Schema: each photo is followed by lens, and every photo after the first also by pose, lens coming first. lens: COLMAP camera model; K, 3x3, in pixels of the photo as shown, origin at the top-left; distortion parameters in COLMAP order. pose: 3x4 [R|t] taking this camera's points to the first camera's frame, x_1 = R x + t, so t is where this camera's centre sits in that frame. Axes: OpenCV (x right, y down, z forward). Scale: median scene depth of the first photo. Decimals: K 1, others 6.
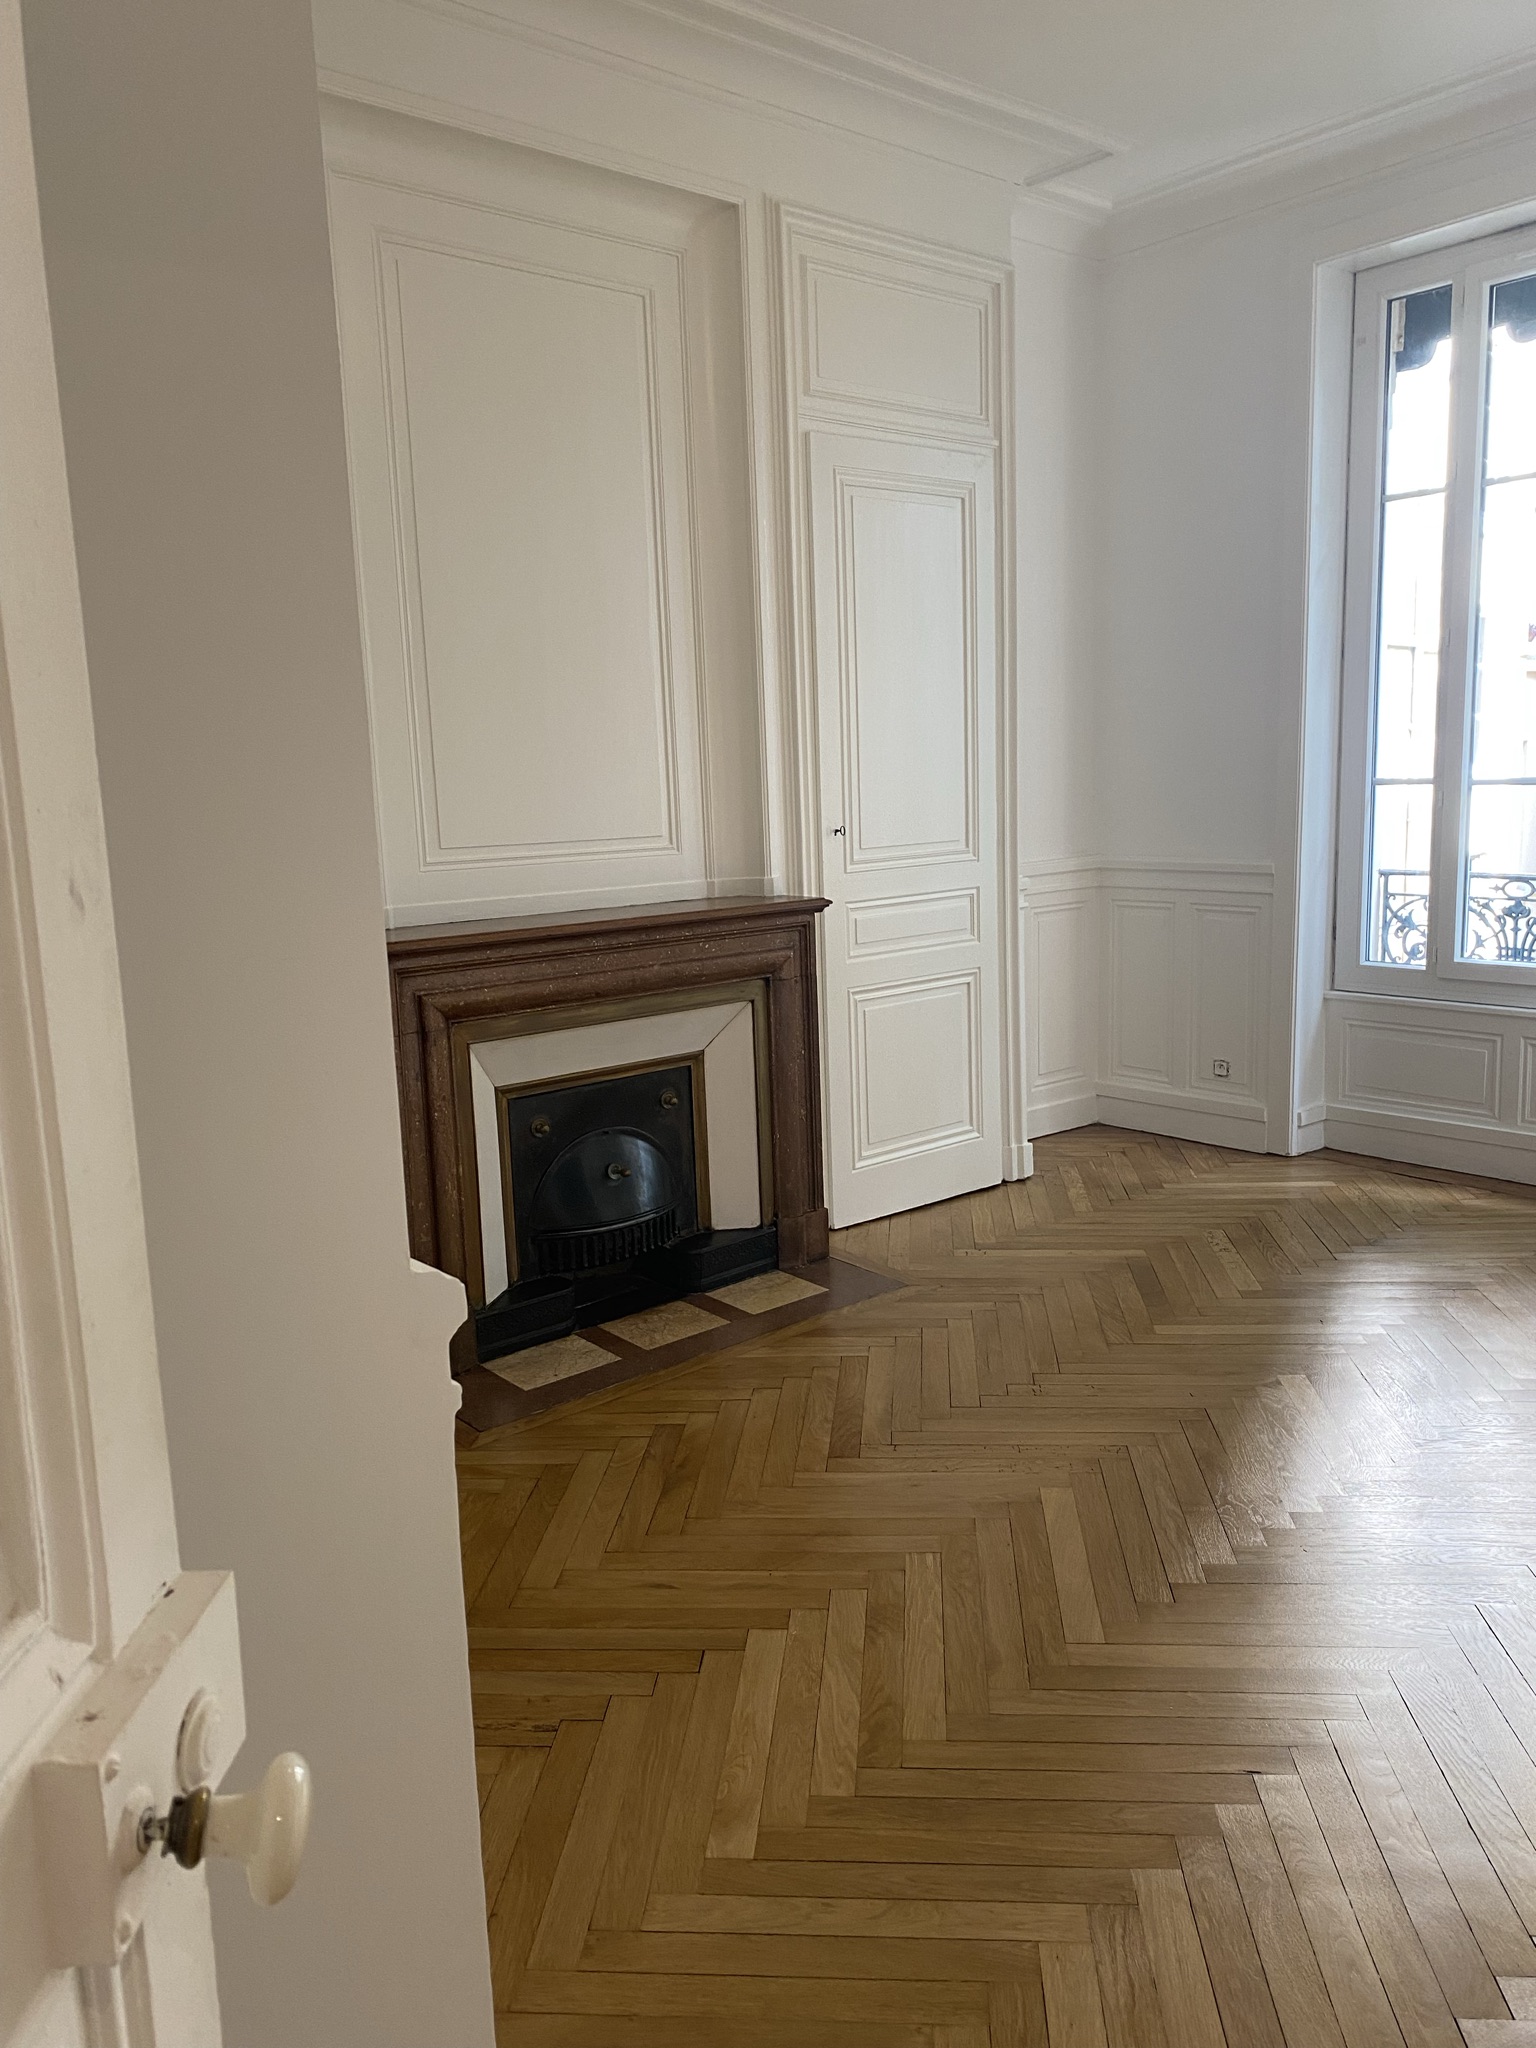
lens RADIAL K [[1485.9, 0, 768.0], [0, 1485.9, 1024.0], [0, 0, 1]] dist [-0.000119, -0.000163]
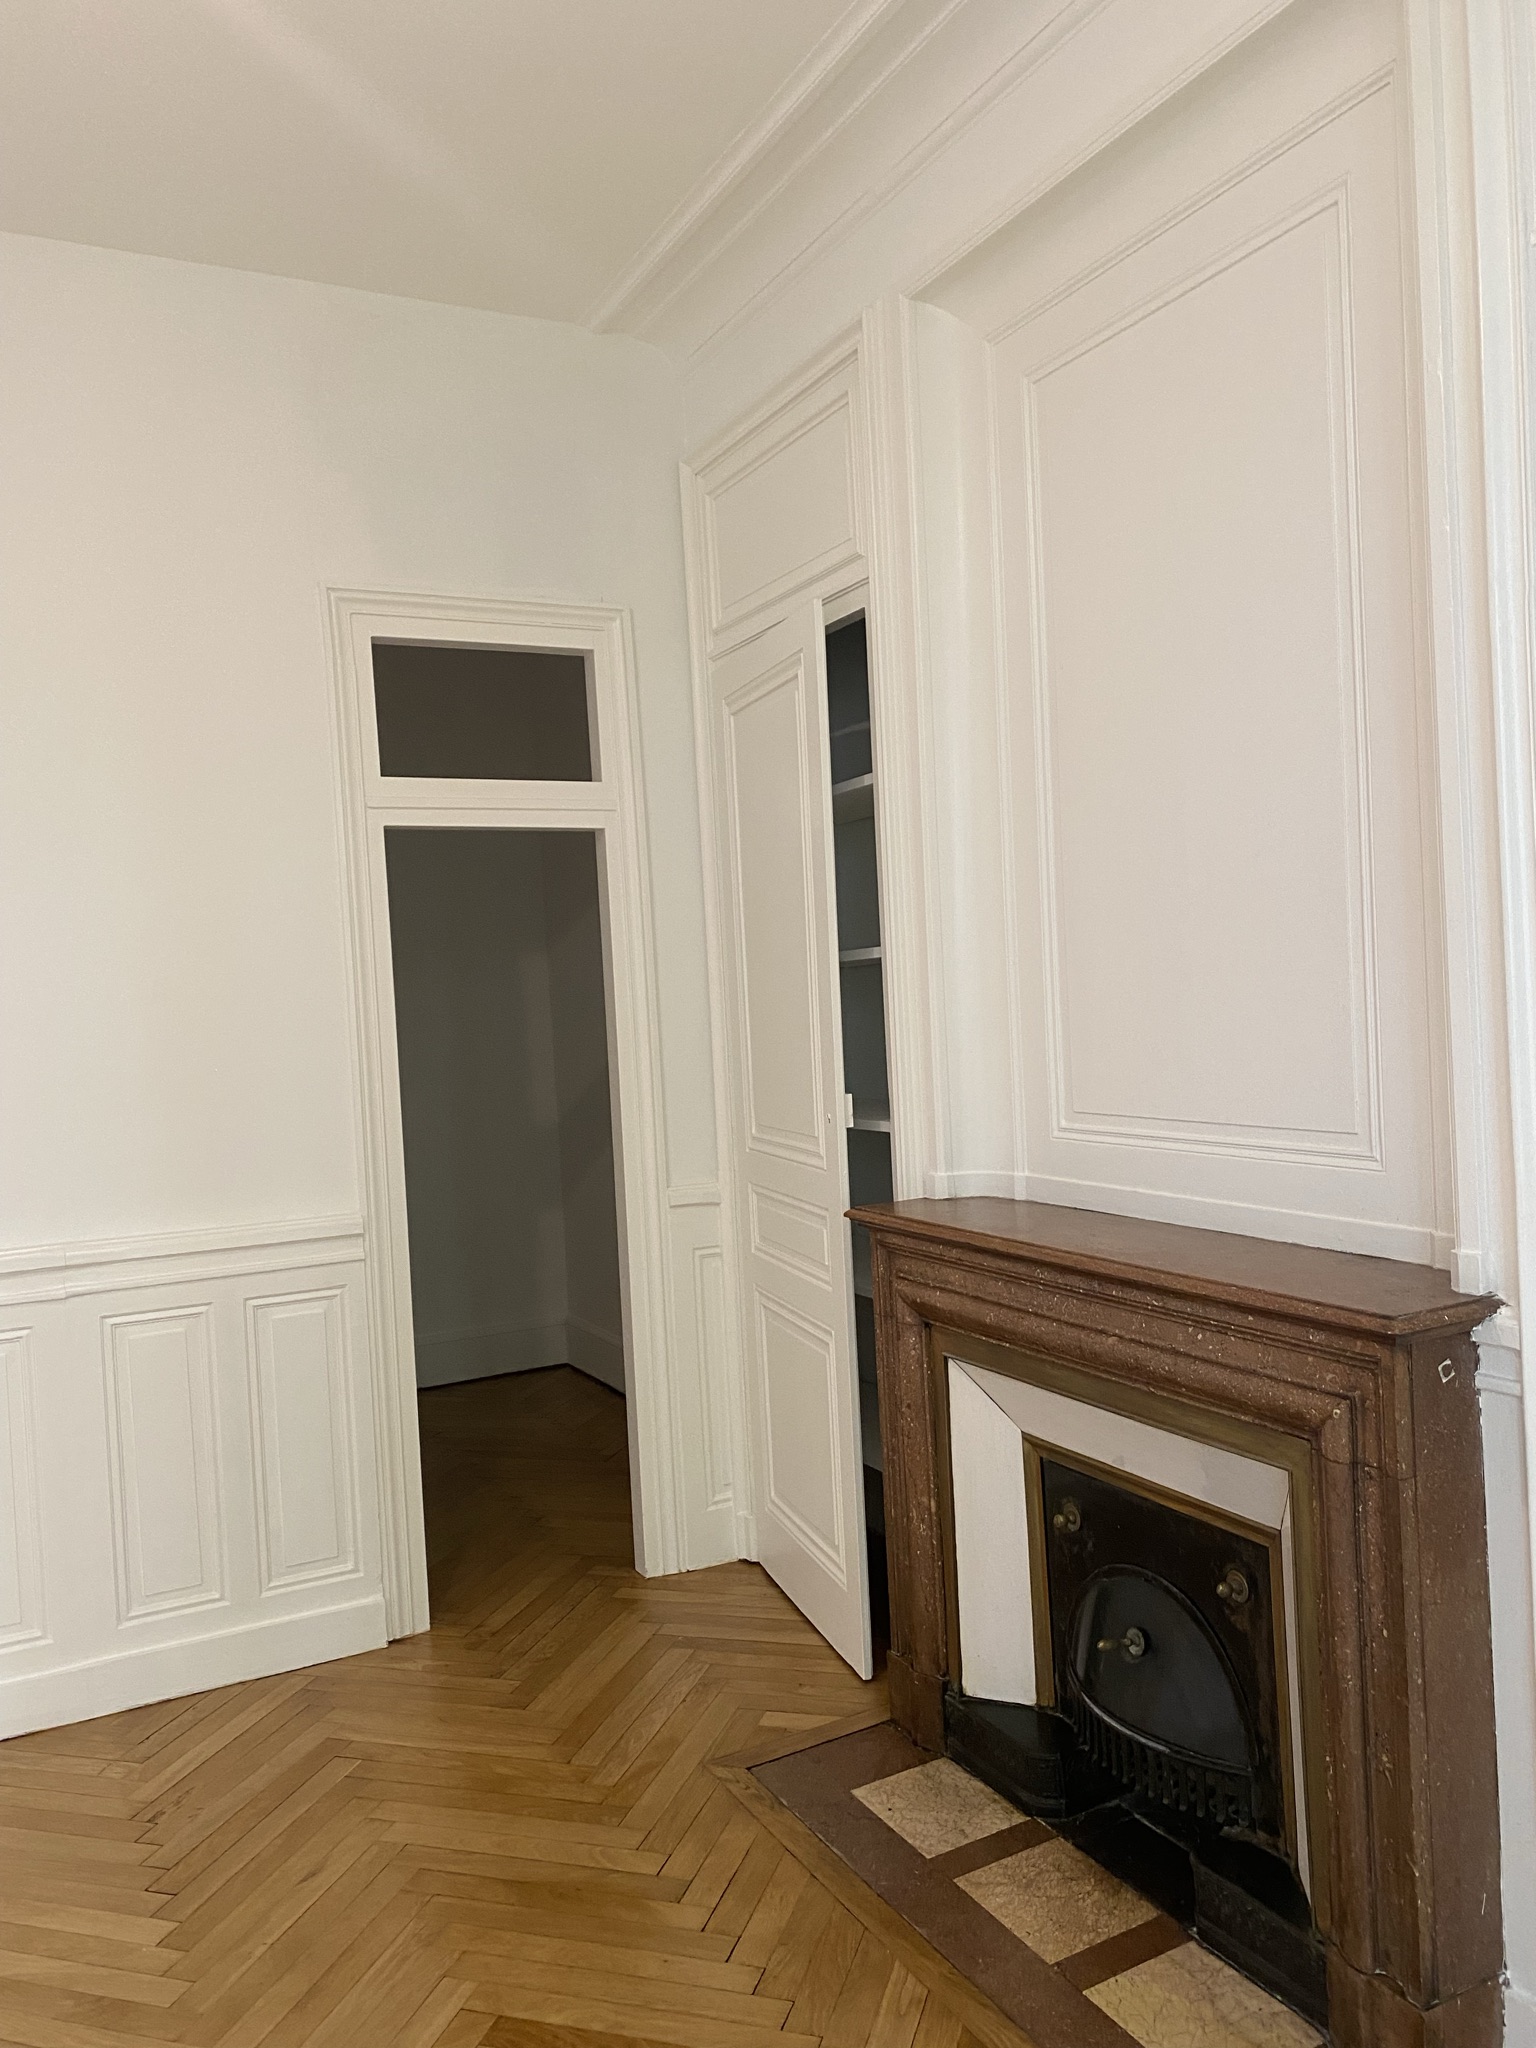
lens RADIAL K [[1485.9, 0, 768.0], [0, 1485.9, 1024.0], [0, 0, 1]] dist [-0.000119, -0.000163]
pose [[-0.175398, 0.061882, -0.982551, 0.534578], [-0.115689, 0.989812, 0.082992, -0.197422], [0.977677, 0.128227, -0.166452, 0.913897]]
